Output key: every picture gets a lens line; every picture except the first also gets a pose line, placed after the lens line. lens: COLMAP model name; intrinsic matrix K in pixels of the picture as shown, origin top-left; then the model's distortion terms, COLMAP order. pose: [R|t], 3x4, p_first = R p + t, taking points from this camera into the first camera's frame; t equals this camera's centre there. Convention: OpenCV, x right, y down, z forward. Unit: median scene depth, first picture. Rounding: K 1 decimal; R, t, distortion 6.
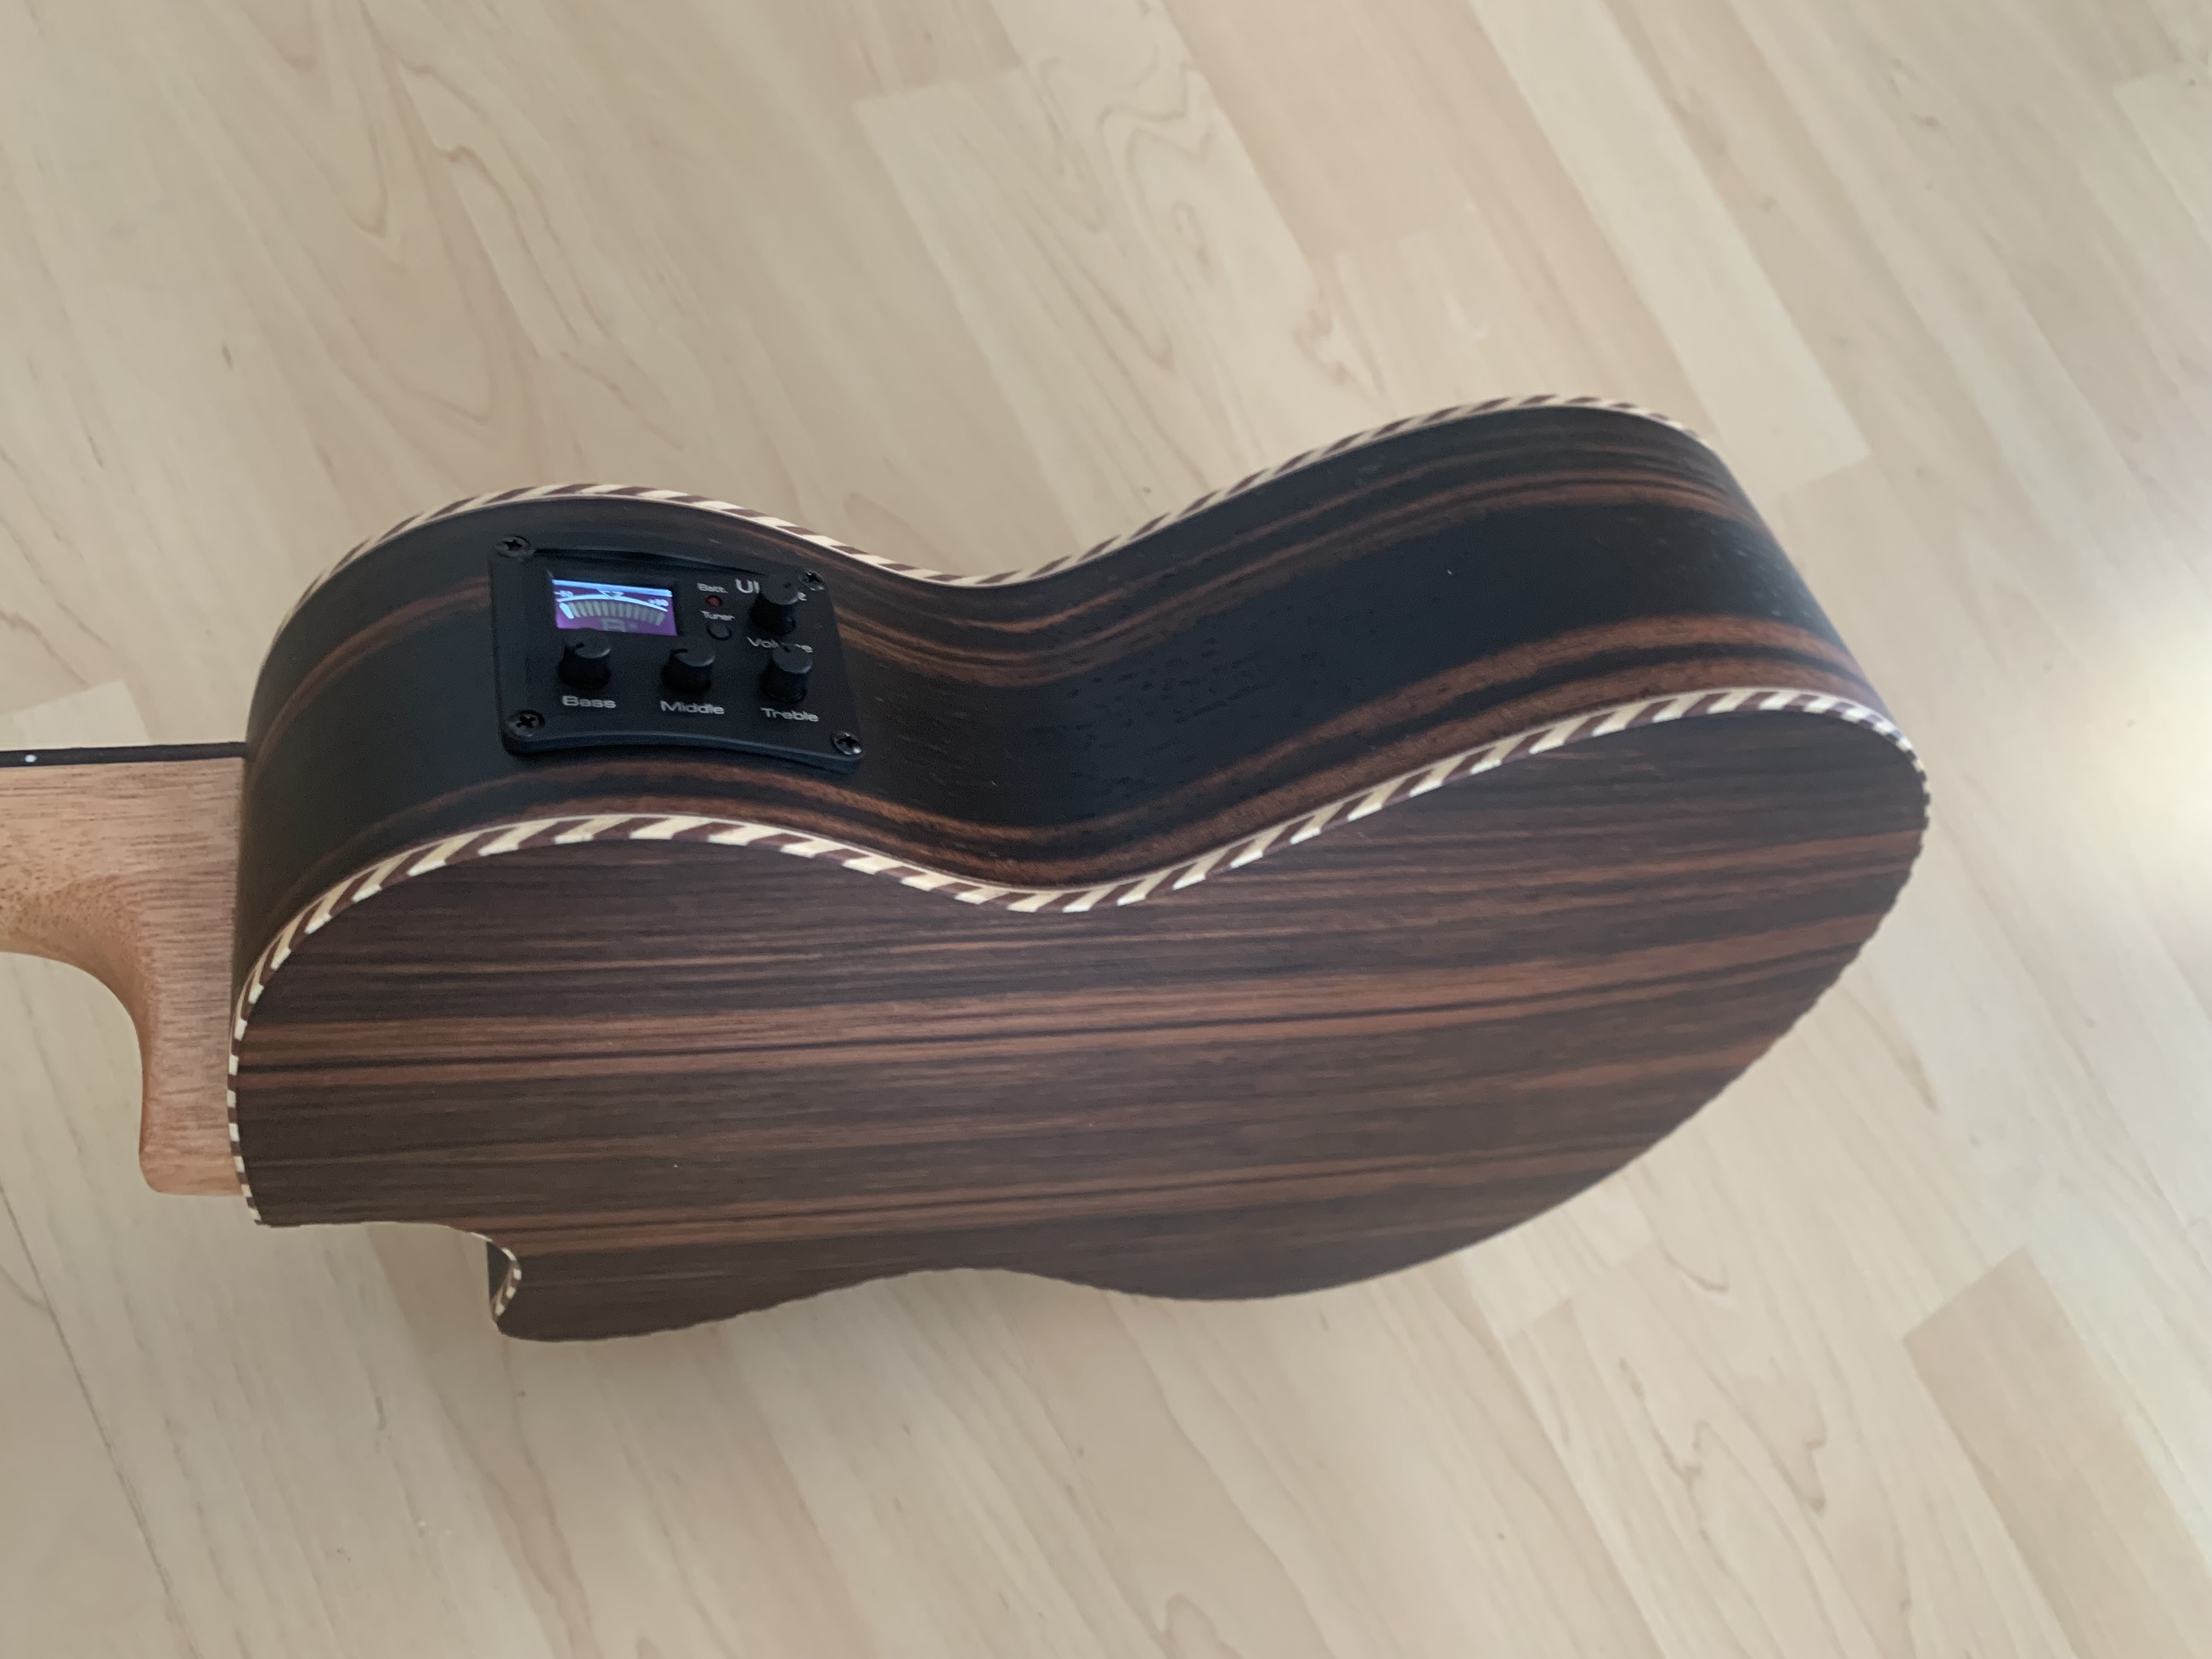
lens RADIAL K [[1738.7, 0, 1135.4], [0, 1738.7, 847.9], [0, 0, 1]] dist [0.015973, -0.036426]
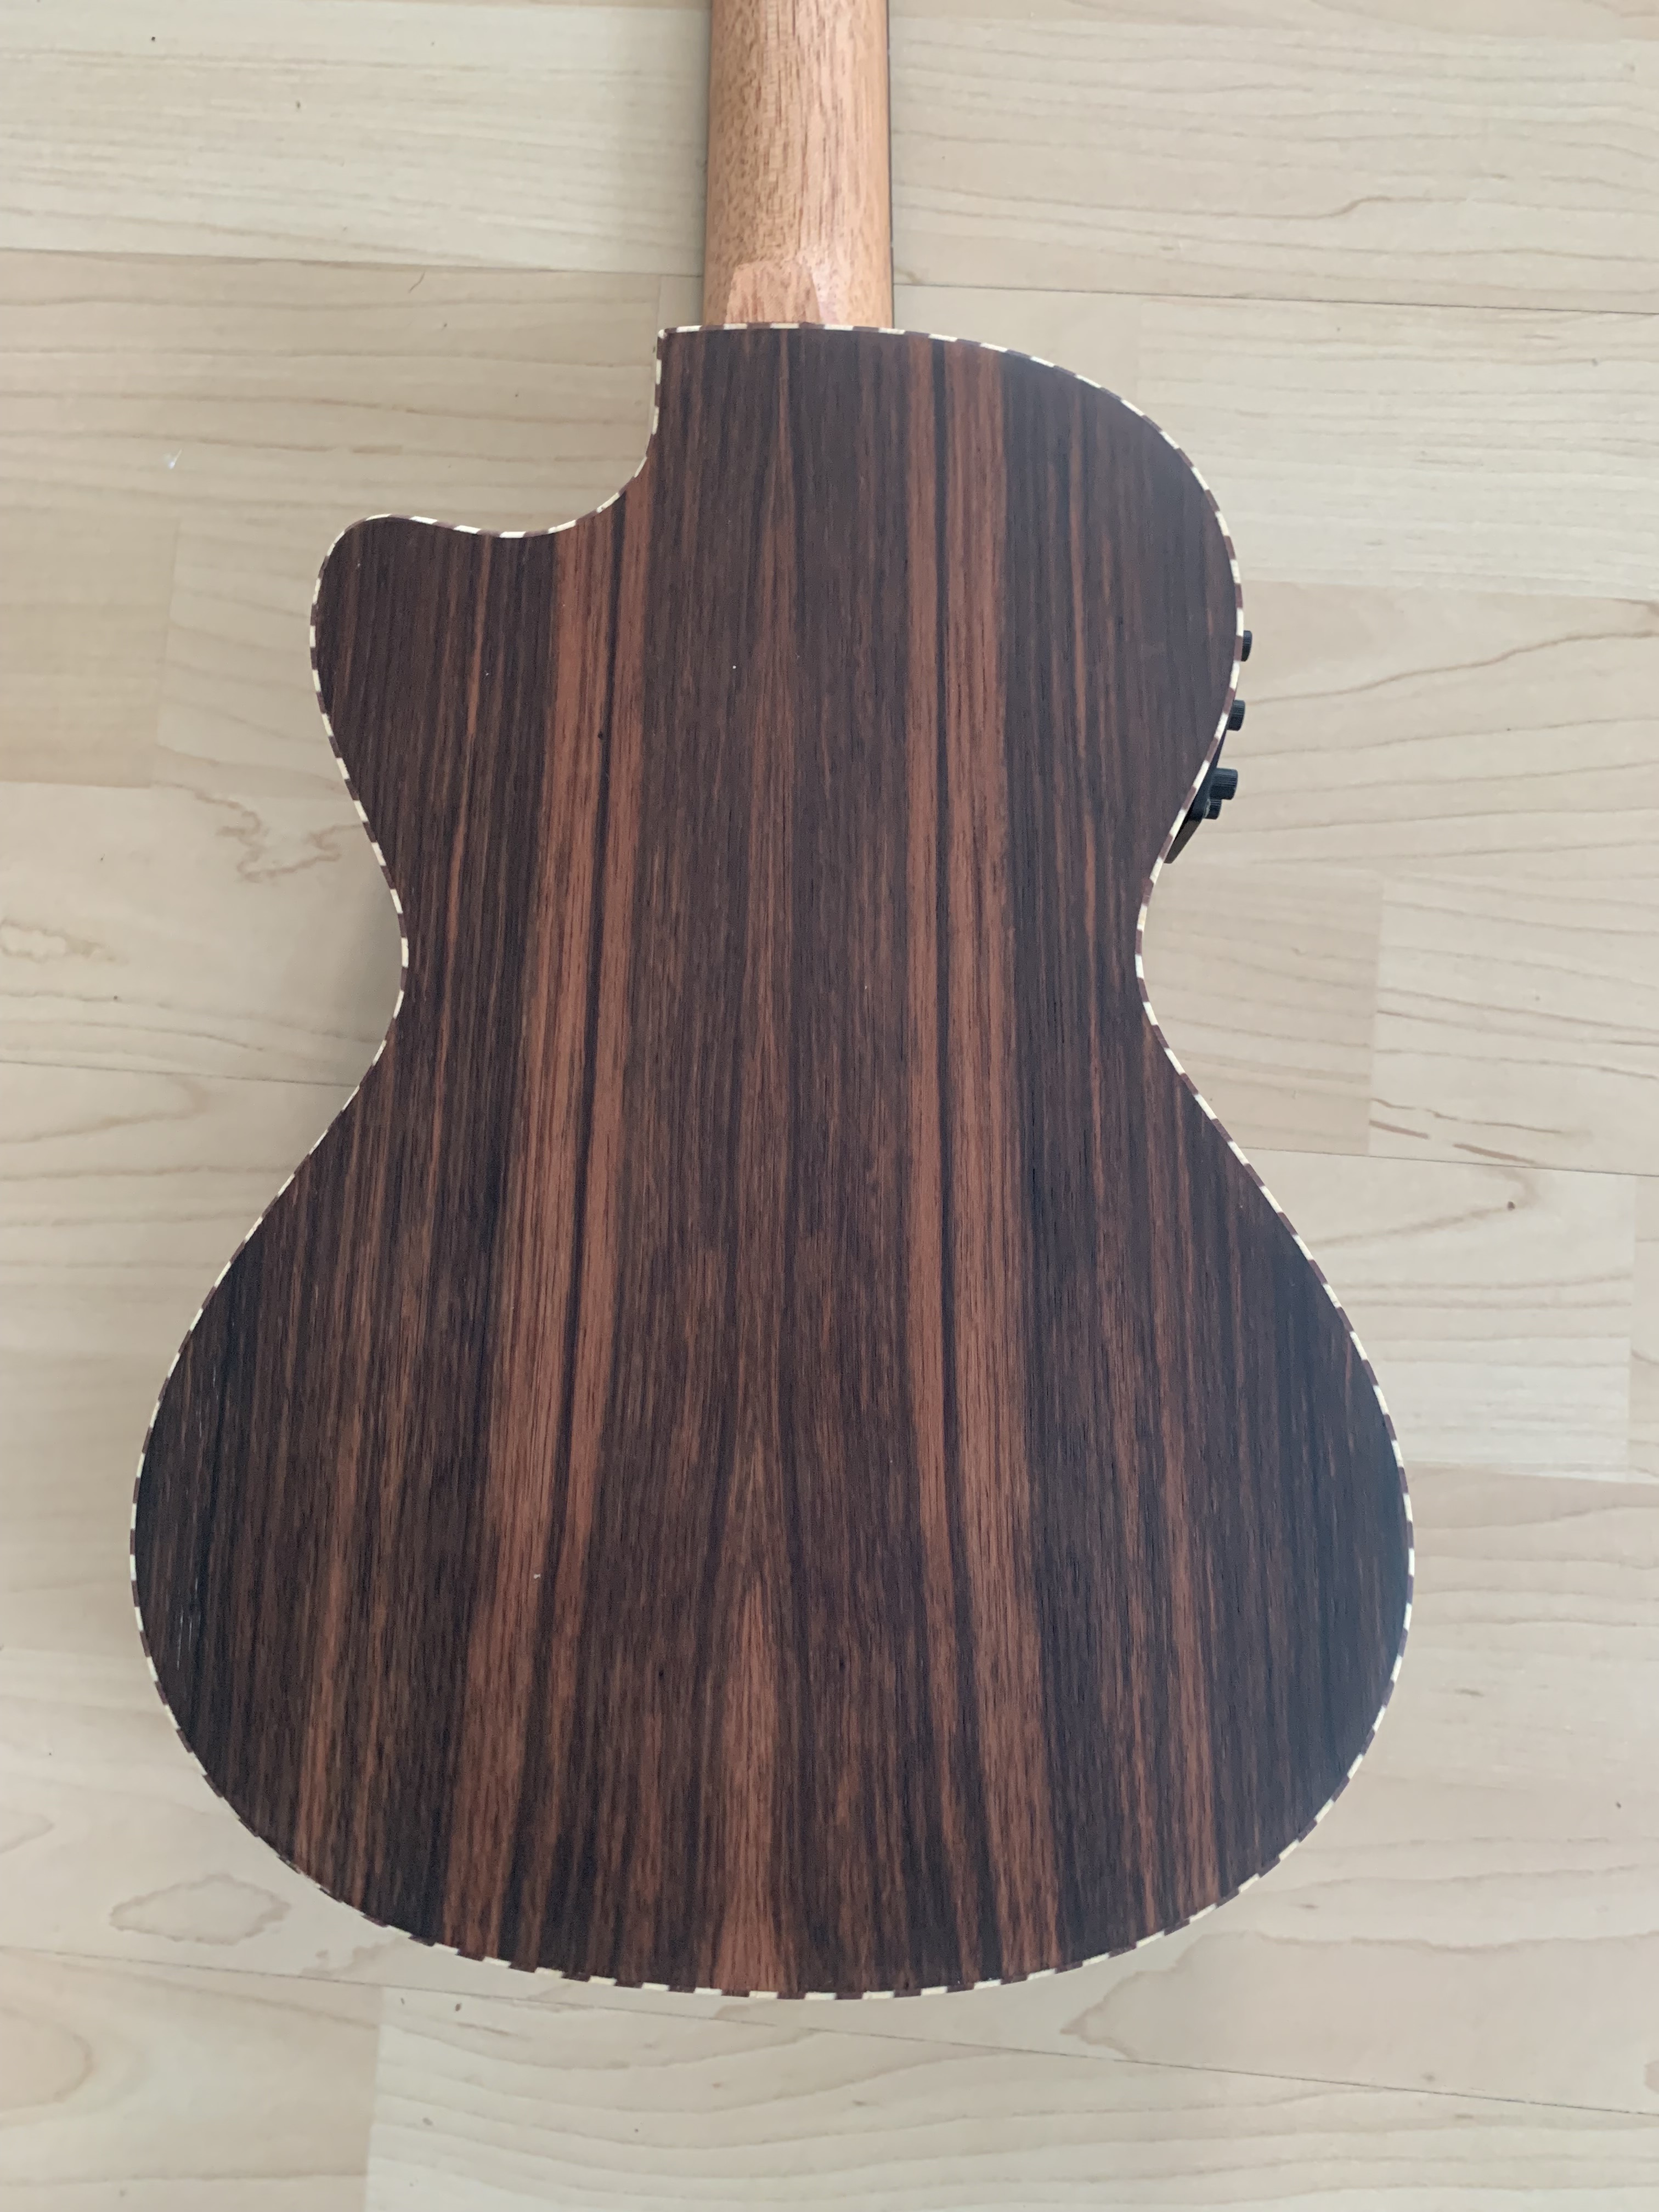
lens RADIAL K [[1738.7, 0, 841.7], [0, 1738.7, 1102.6], [0, 0, 1]] dist [0.015973, -0.036426]
pose [[0.232853, 0.905544, -0.354639, 0.397356], [-0.647345, -0.127814, -0.751404, 0.983889], [-0.725758, 0.404541, 0.556438, 0.523762]]
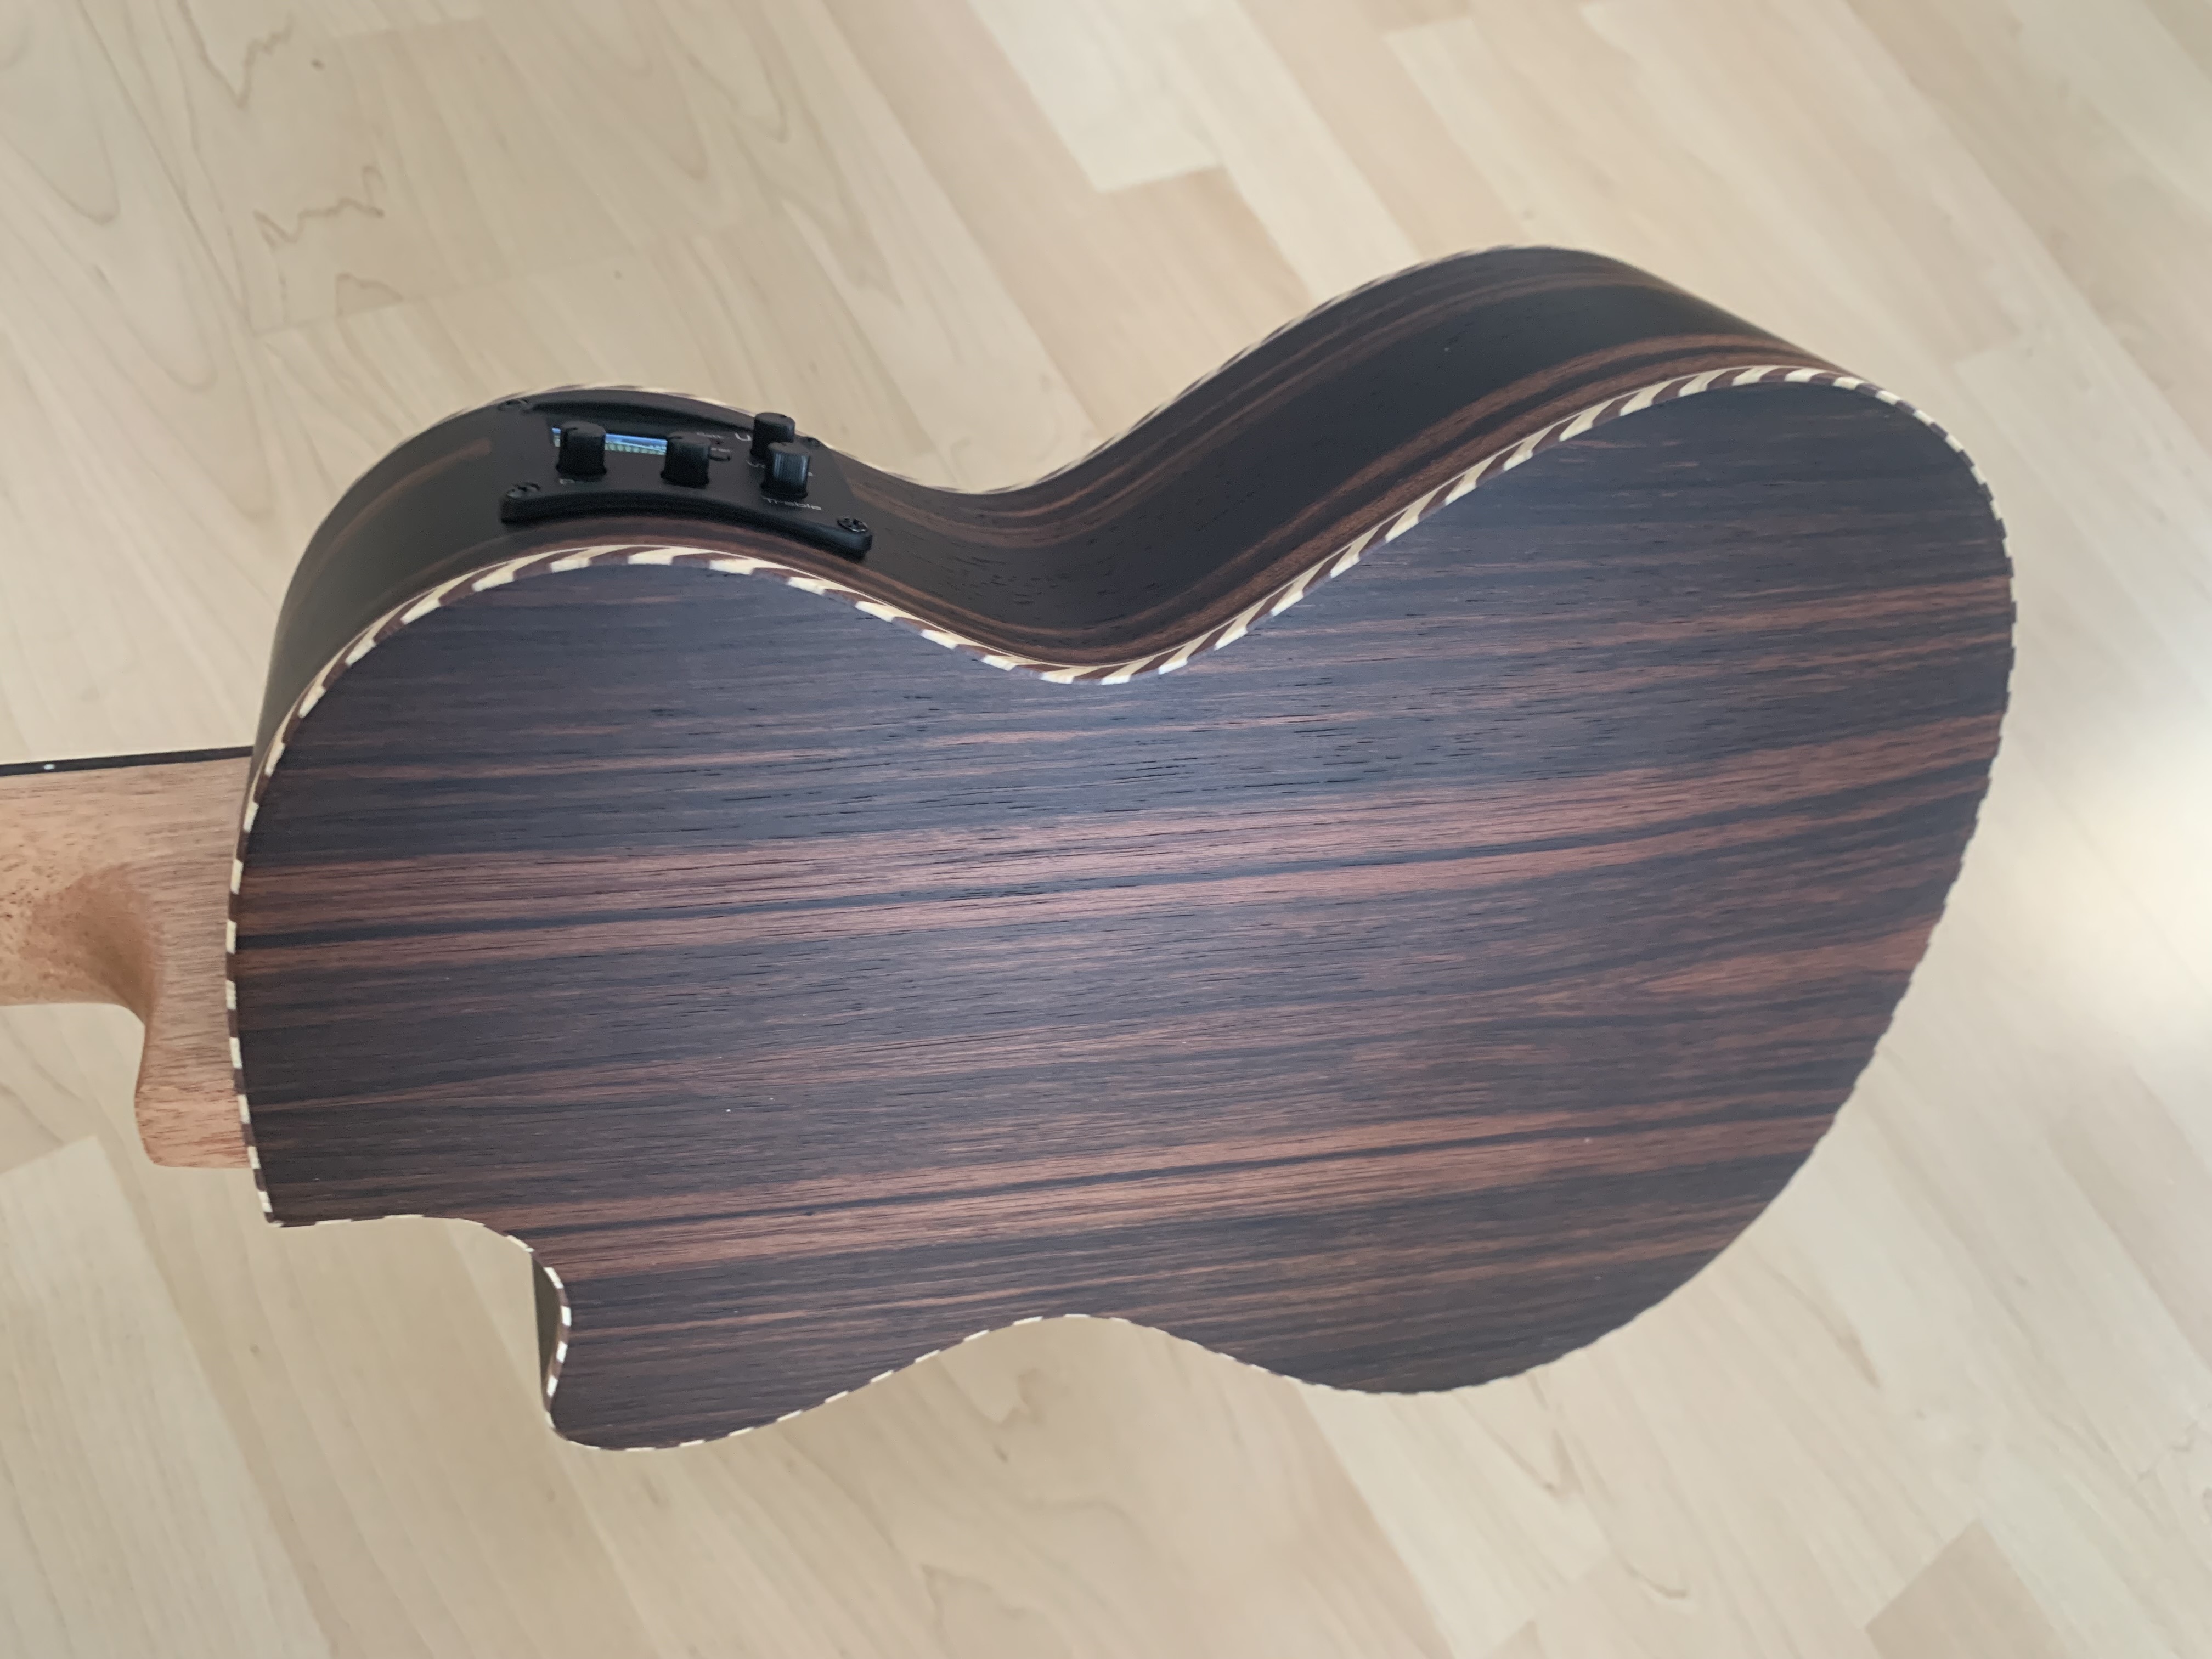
lens RADIAL K [[1738.7, 0, 1124.4], [0, 1738.7, 853.4], [0, 0, 1]] dist [0.015973, -0.036426]
pose [[0.987003, -0.157793, -0.030444, -0.015338], [0.140340, 0.938625, -0.315100, 0.406065], [0.078296, 0.306733, 0.948570, 0.138047]]
